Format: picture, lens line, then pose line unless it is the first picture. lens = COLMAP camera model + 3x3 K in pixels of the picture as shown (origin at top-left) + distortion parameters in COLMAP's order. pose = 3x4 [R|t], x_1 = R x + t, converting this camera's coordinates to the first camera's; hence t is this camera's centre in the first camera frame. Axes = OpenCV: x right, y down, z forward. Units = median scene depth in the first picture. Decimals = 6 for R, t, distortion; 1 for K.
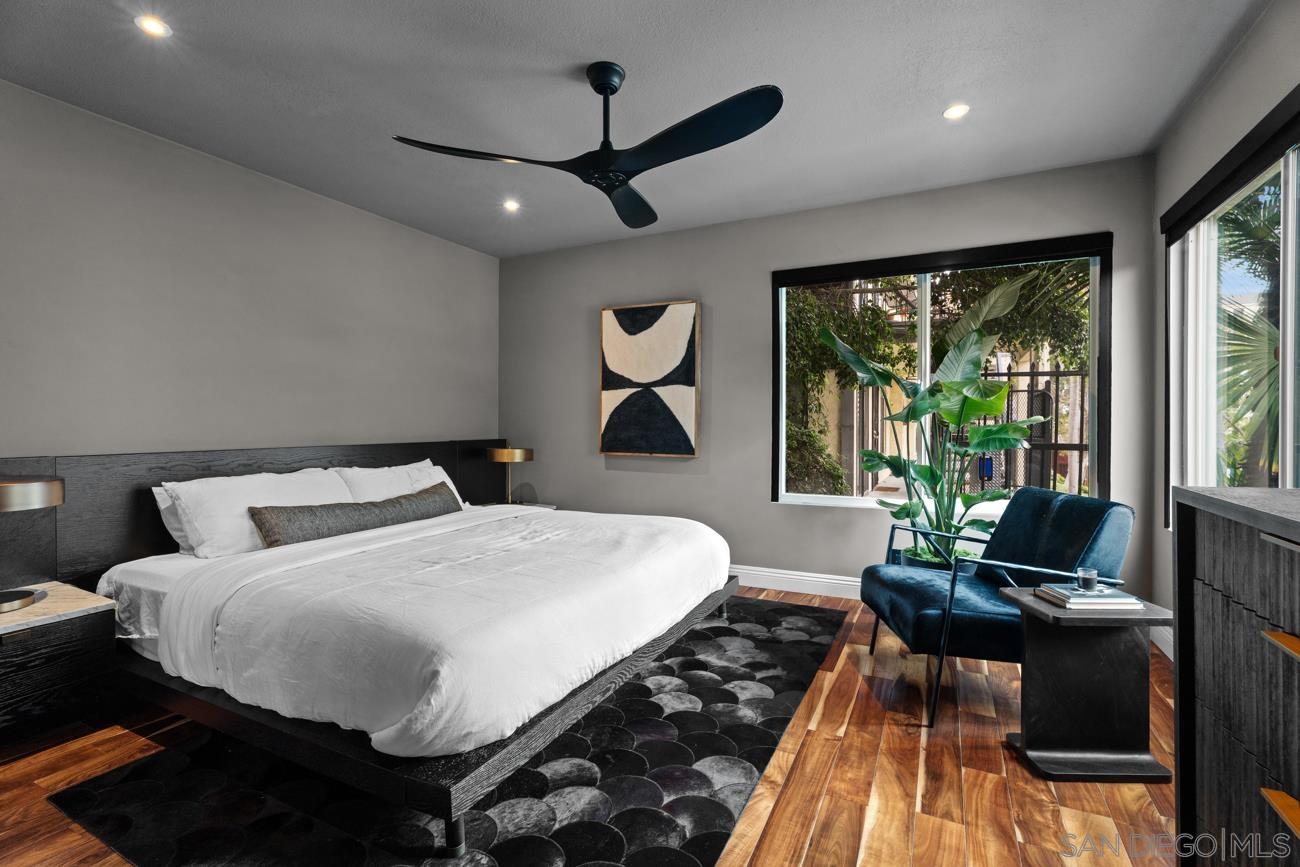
lens RADIAL K [[582.9, 0, 653.2], [0, 582.9, 429.6], [0, 0, 1]] dist [0.000173, -0.000487]
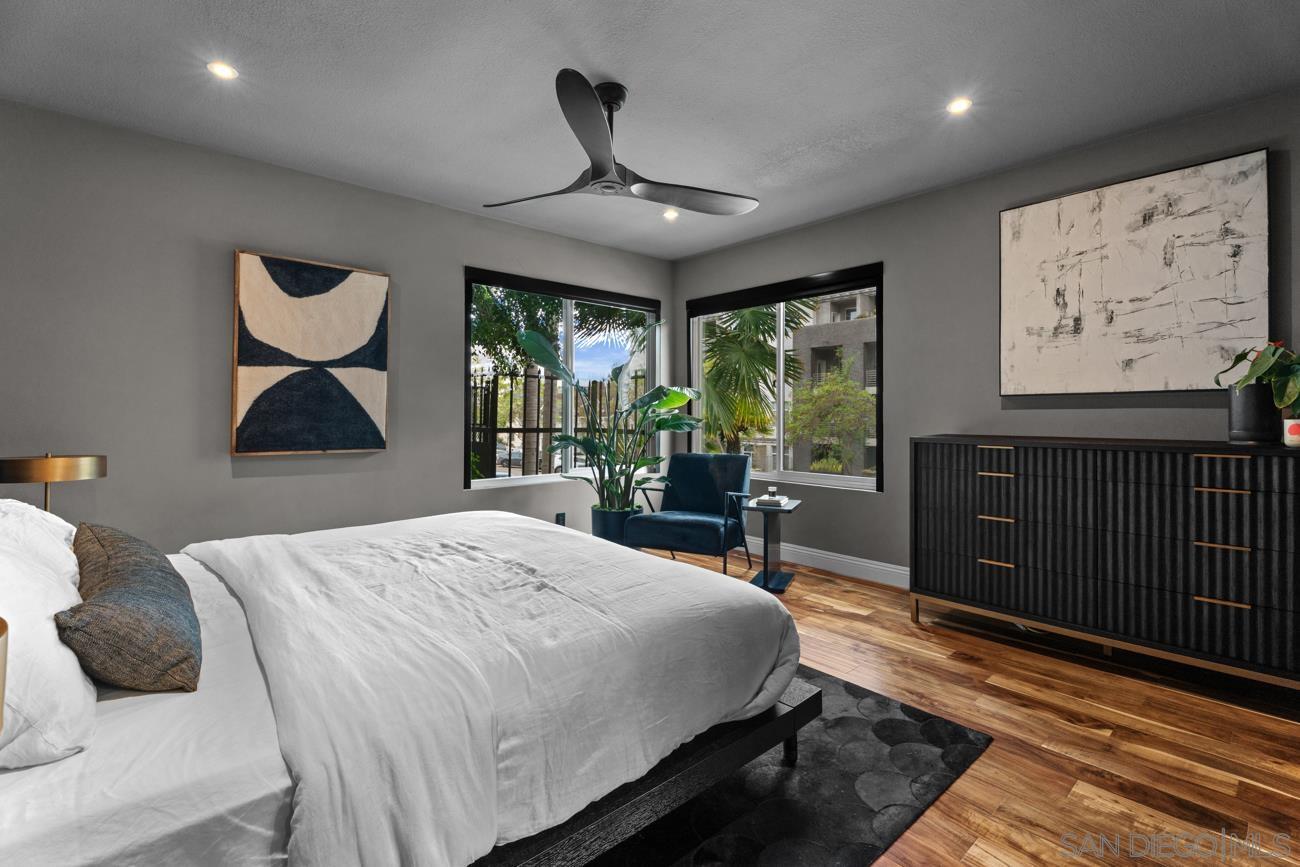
lens RADIAL K [[581.4, 0, 653.7], [0, 581.4, 413.9], [0, 0, 1]] dist [0.000860, -0.000088]
pose [[0.367412, 0.003148, 0.930053, -0.595450], [0.002735, 0.999986, -0.004465, -0.004111], [-0.930054, 0.004184, 0.367399, 0.295632]]
